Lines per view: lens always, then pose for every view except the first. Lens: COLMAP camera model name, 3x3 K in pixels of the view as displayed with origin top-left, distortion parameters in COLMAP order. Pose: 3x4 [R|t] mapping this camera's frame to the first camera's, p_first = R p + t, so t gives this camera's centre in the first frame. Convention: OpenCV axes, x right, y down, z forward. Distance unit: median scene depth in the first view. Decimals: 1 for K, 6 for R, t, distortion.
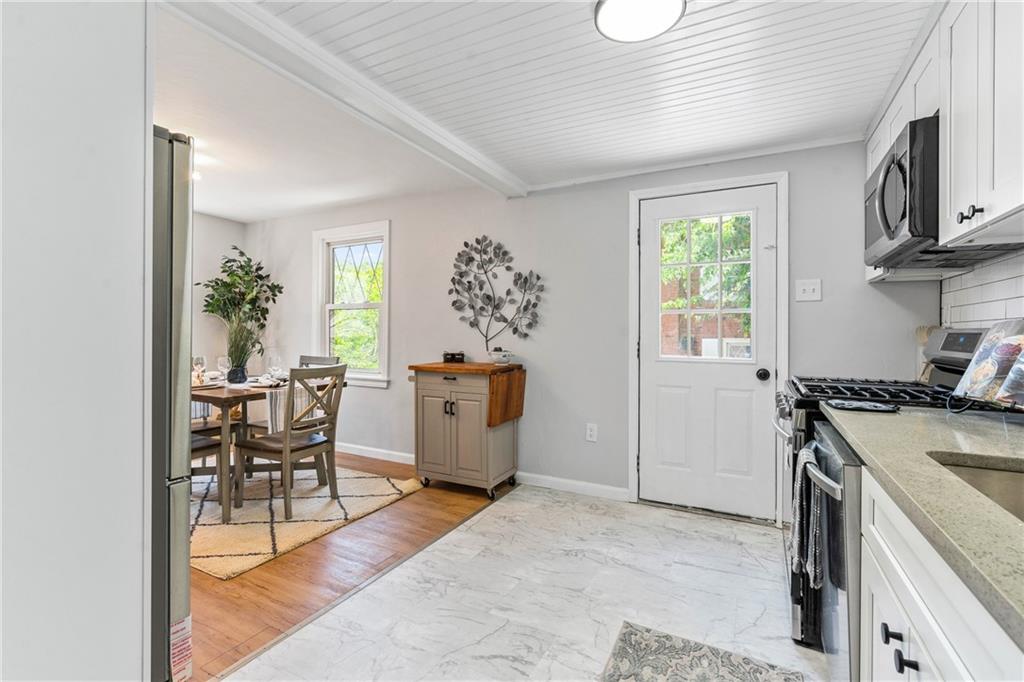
lens RADIAL K [[465.0, 0, 513.6], [0, 465.0, 337.3], [0, 0, 1]] dist [-0.013377, 0.001333]
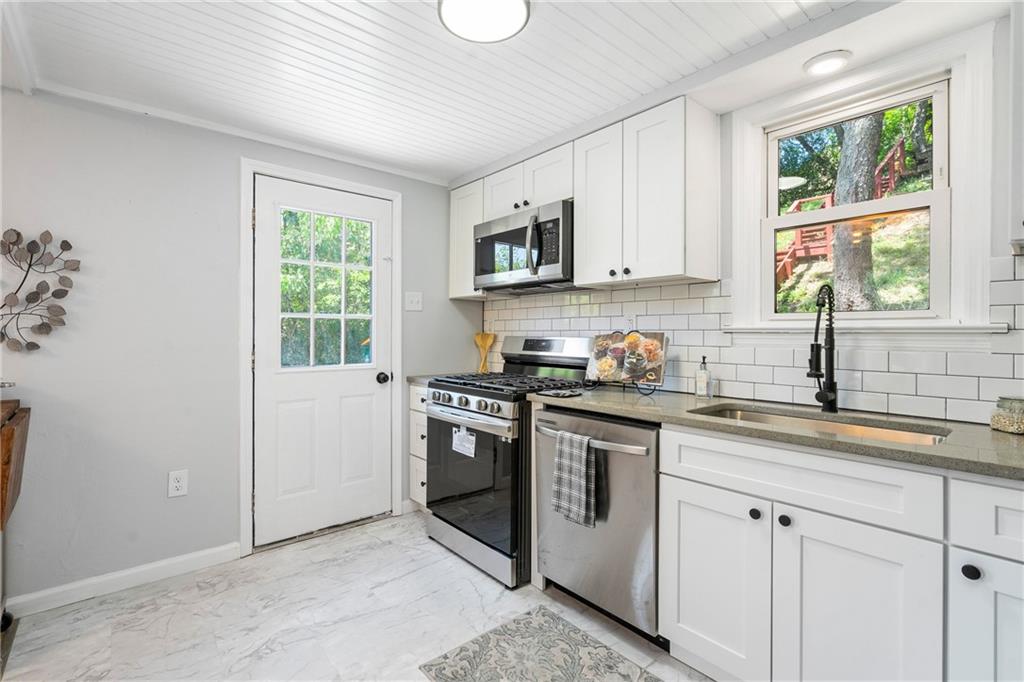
lens RADIAL K [[465.0, 0, 509.2], [0, 465.0, 336.3], [0, 0, 1]] dist [-0.013377, 0.001333]
pose [[0.361447, -0.008537, 0.932354, -0.330357], [0.006027, 0.999959, 0.006819, -0.019532], [-0.932373, 0.003154, 0.361484, 0.324663]]
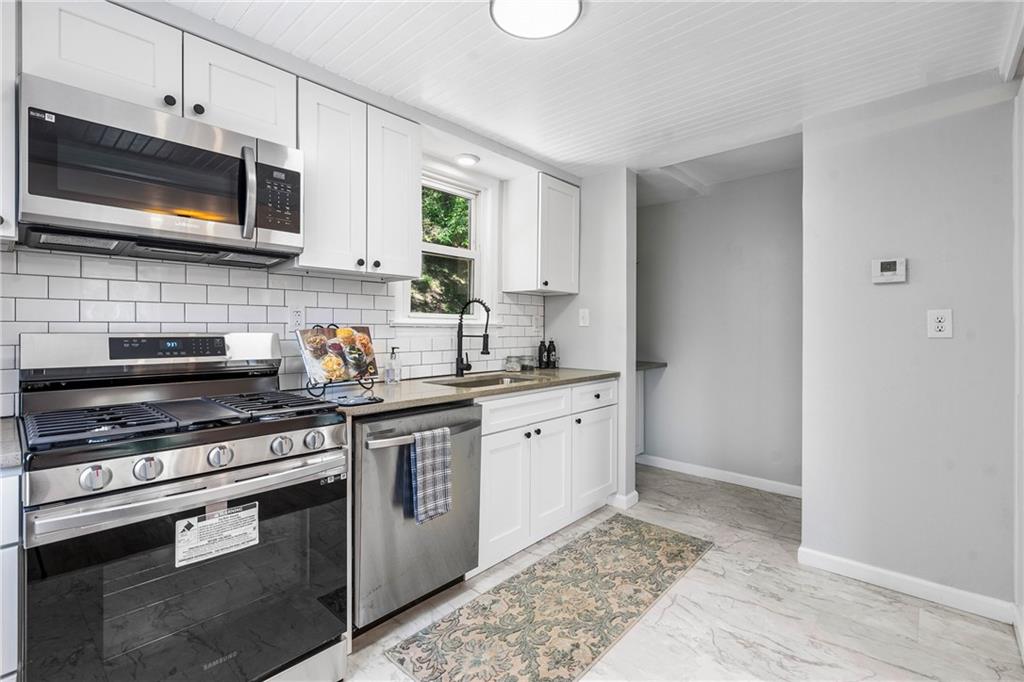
lens RADIAL K [[465.0, 0, 505.5], [0, 465.0, 331.7], [0, 0, 1]] dist [-0.013377, 0.001333]
pose [[-0.968566, -0.009362, 0.248579, 0.047115], [-0.005421, 0.999849, 0.016533, -0.024664], [-0.248696, 0.014666, -0.968471, 1.059832]]
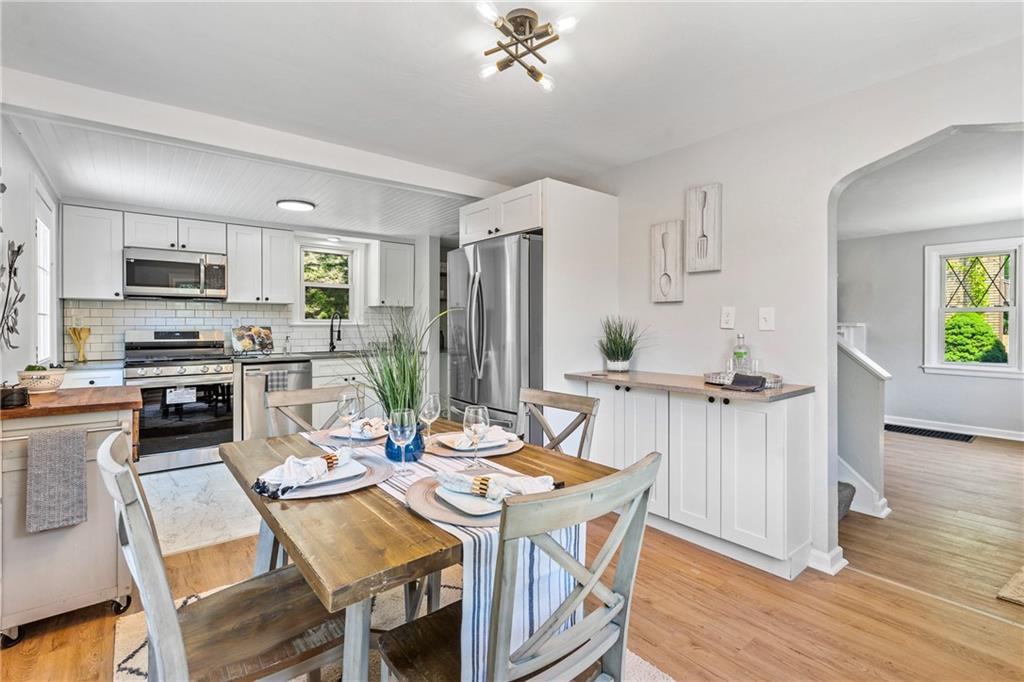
lens RADIAL K [[465.0, 0, 508.6], [0, 465.0, 328.4], [0, 0, 1]] dist [-0.013377, 0.001333]
pose [[-0.922330, -0.007717, 0.386327, -0.971368], [-0.000675, 0.999831, 0.018362, -0.044046], [-0.386403, 0.016675, -0.922179, 1.570036]]
